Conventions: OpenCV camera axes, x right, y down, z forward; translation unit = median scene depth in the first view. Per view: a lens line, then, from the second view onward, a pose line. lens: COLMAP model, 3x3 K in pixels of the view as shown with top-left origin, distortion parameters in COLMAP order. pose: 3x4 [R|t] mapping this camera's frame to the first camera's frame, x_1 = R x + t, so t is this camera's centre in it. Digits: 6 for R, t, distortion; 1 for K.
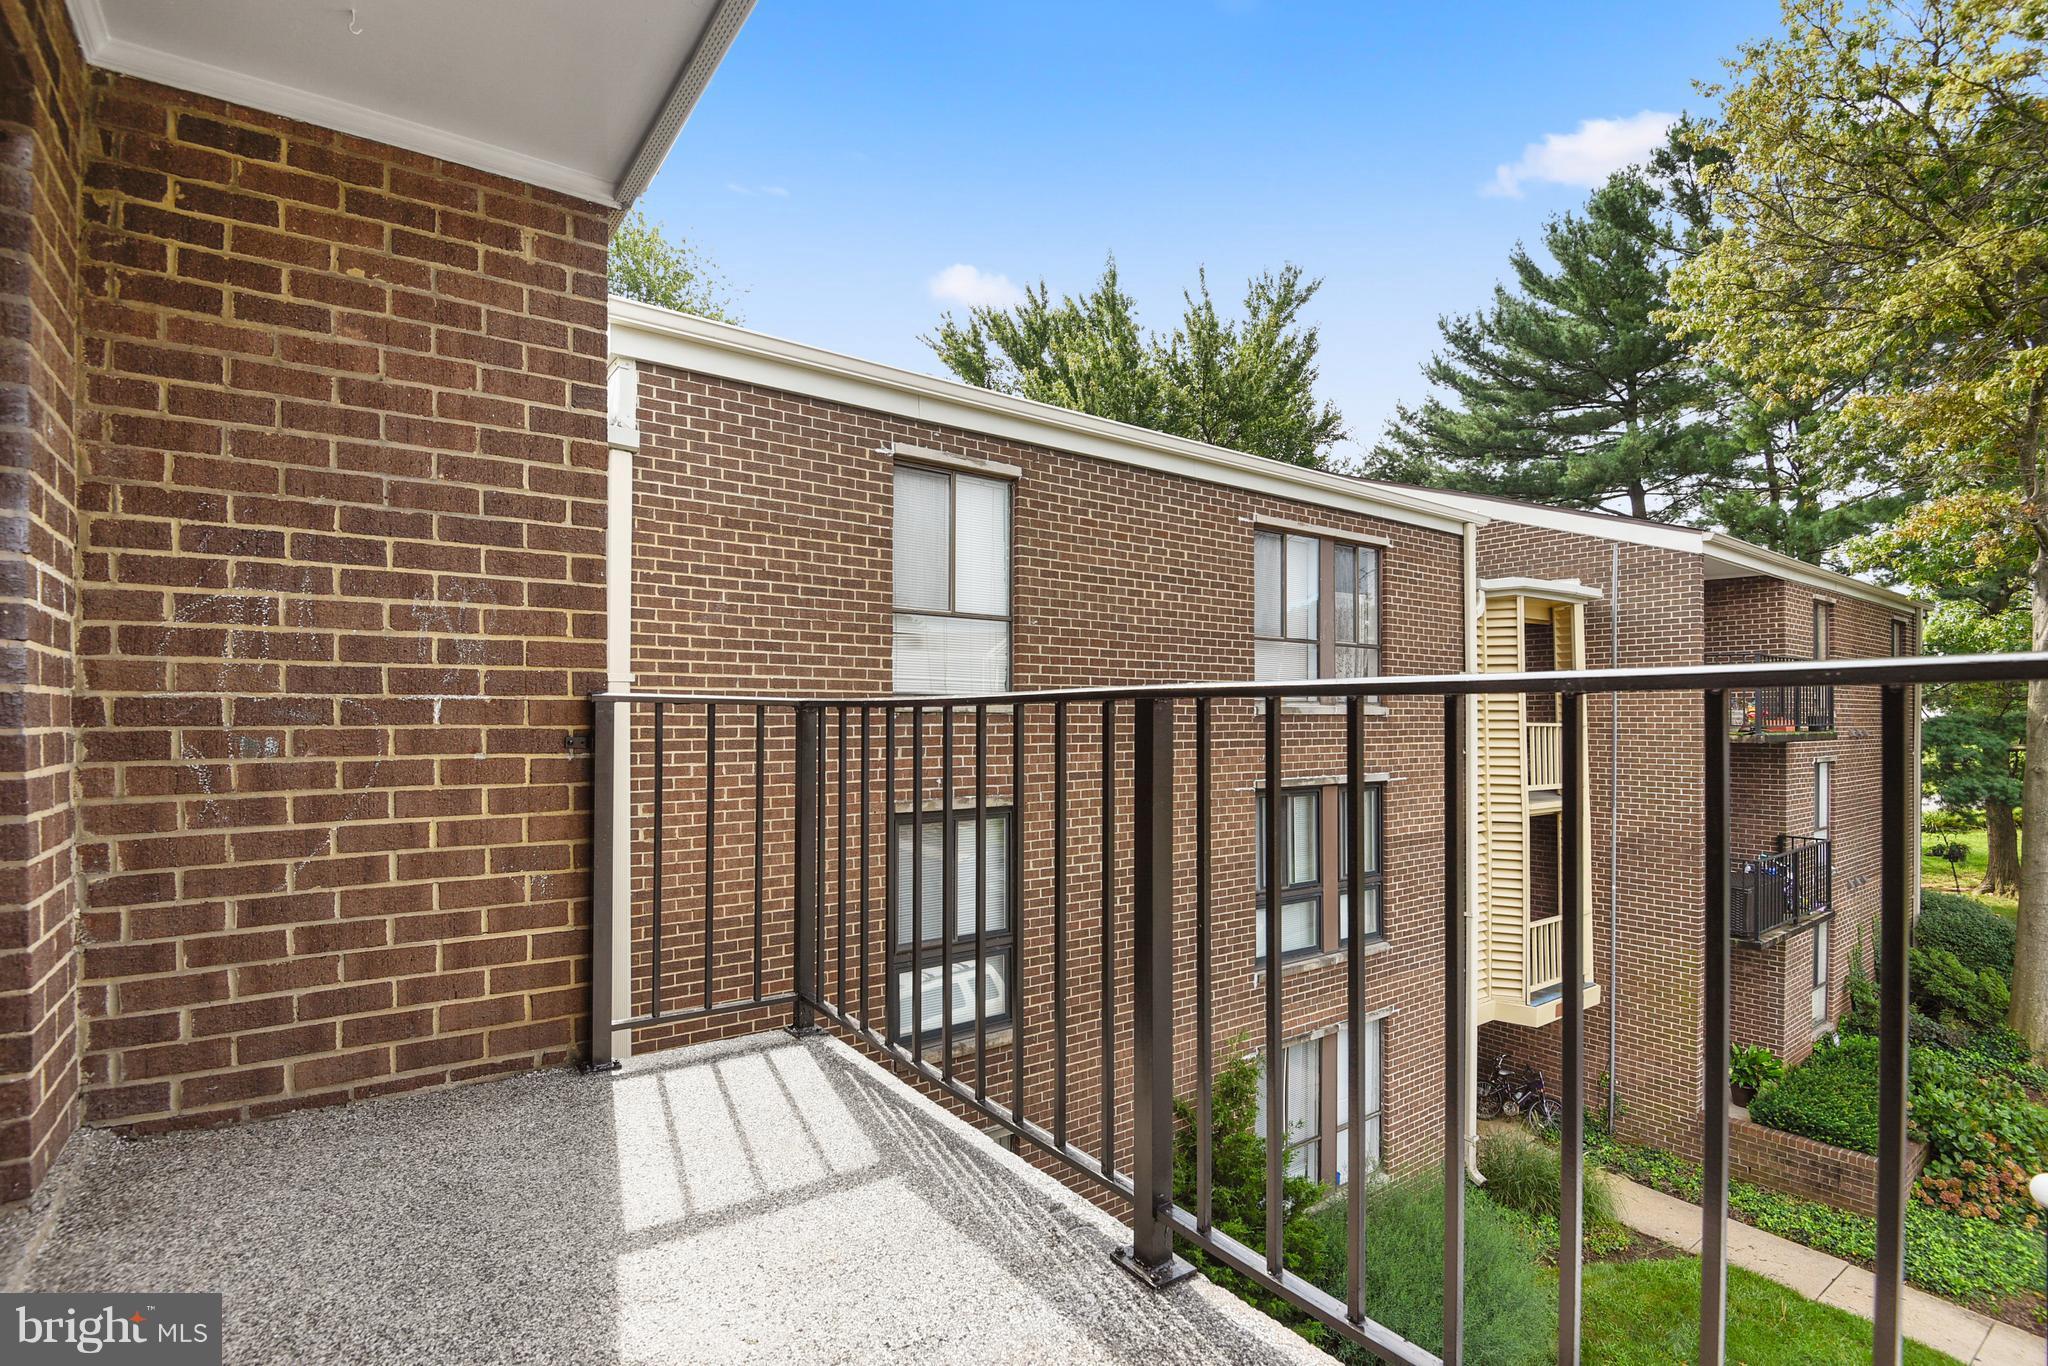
lens RADIAL K [[930.5, 0, 1024.0], [0, 930.5, 683.0], [0, 0, 1]] dist [0.000241, -0.015975]
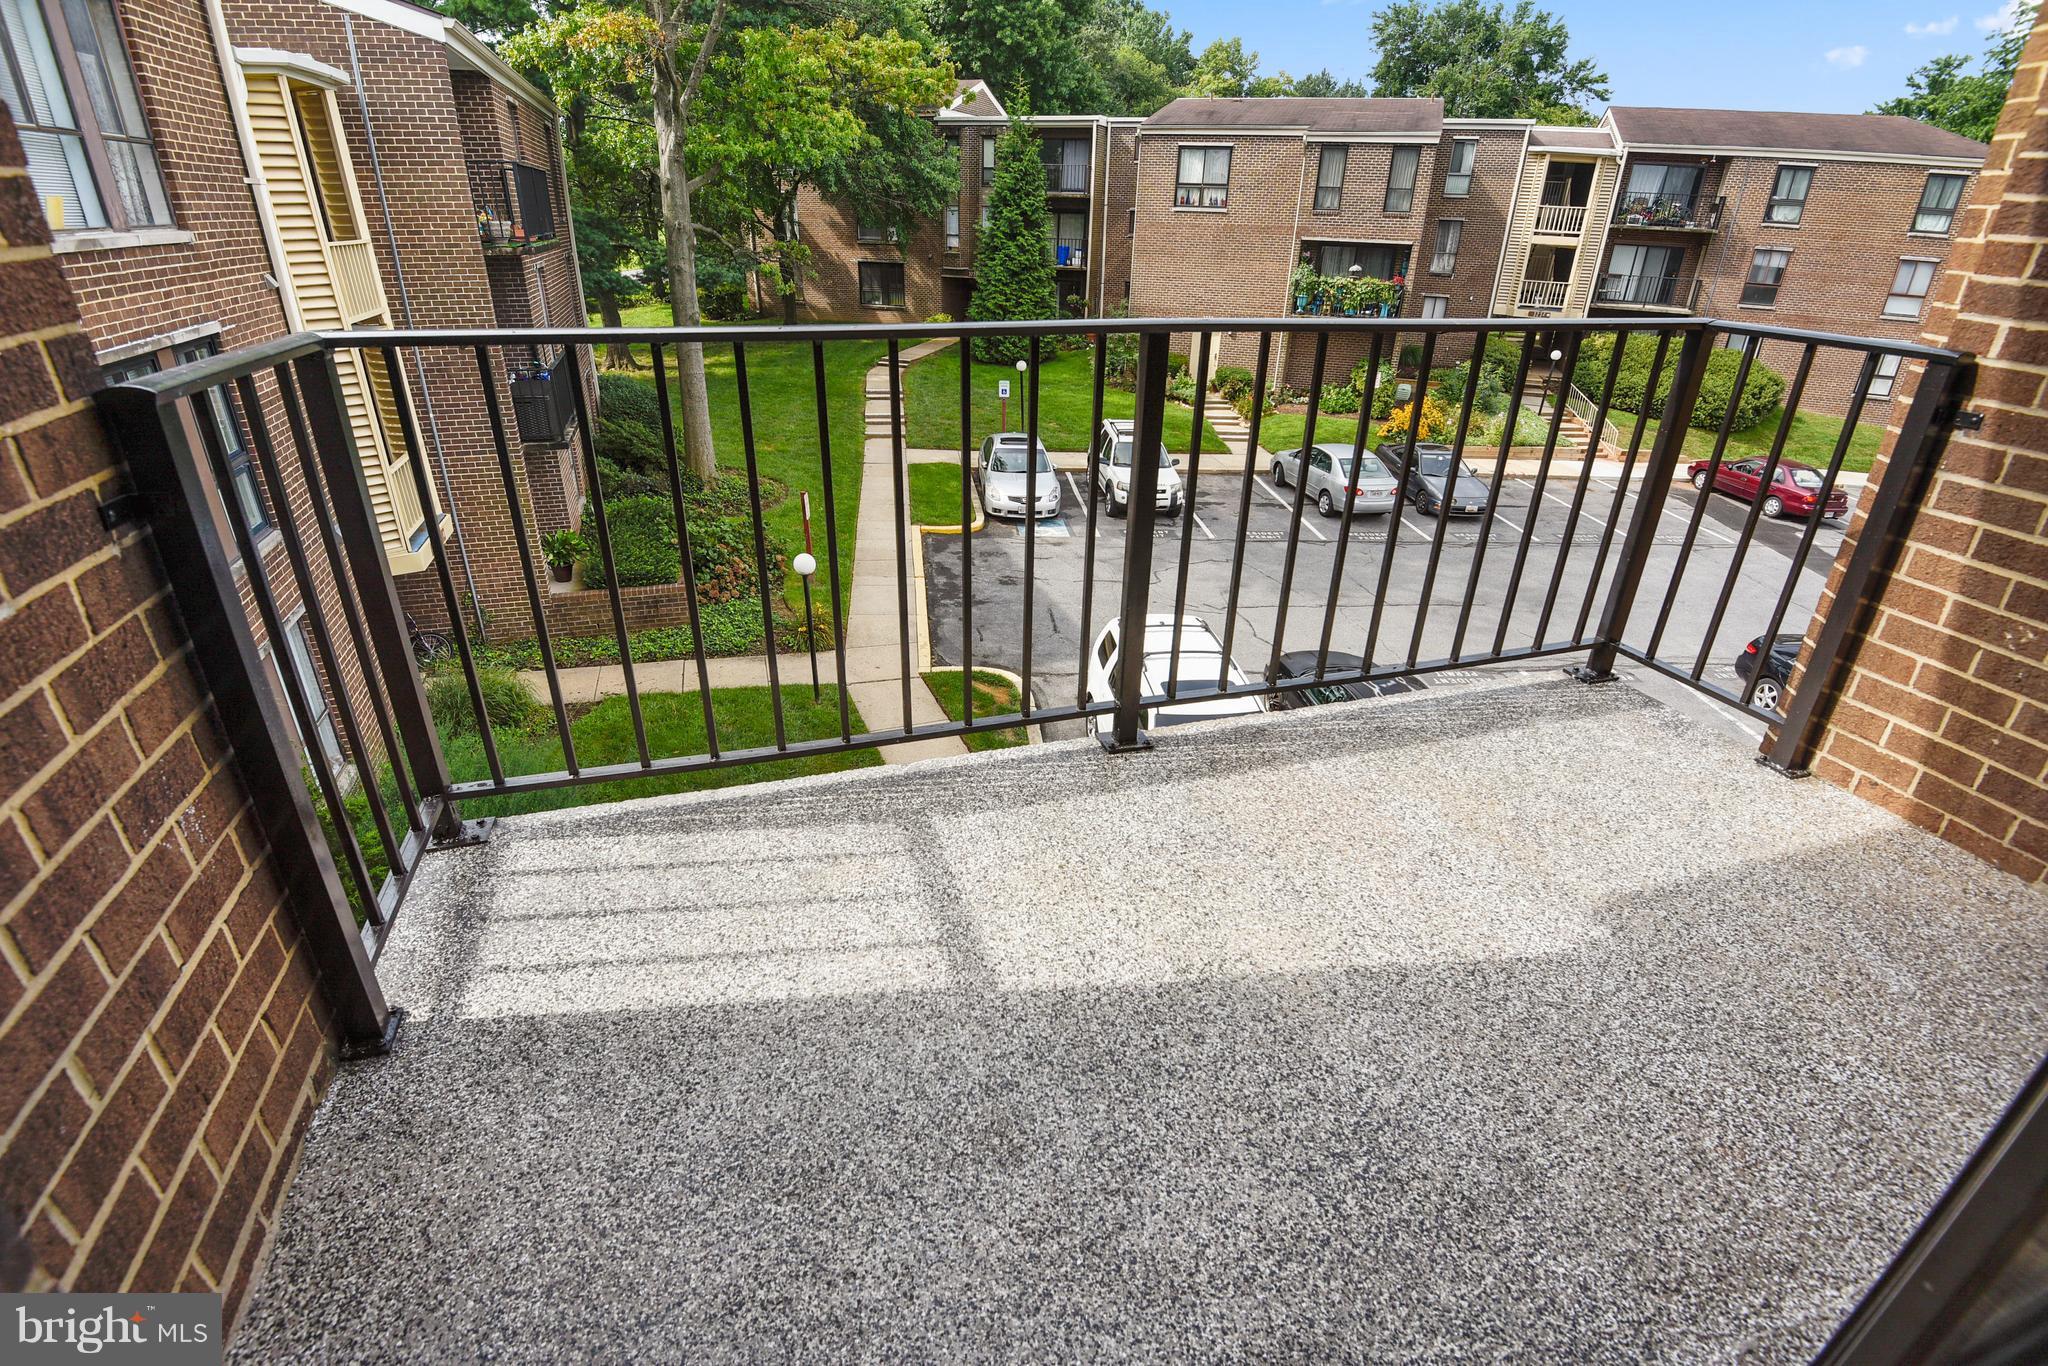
lens RADIAL K [[986.0, 0, 969.2], [0, 986.0, 638.5], [0, 0, 1]] dist [-0.000867, -0.023332]
pose [[0.344041, -0.370901, 0.862594, -0.210256], [-0.044443, 0.911213, 0.409532, -0.024911], [-0.937902, -0.179233, 0.297011, 0.136751]]
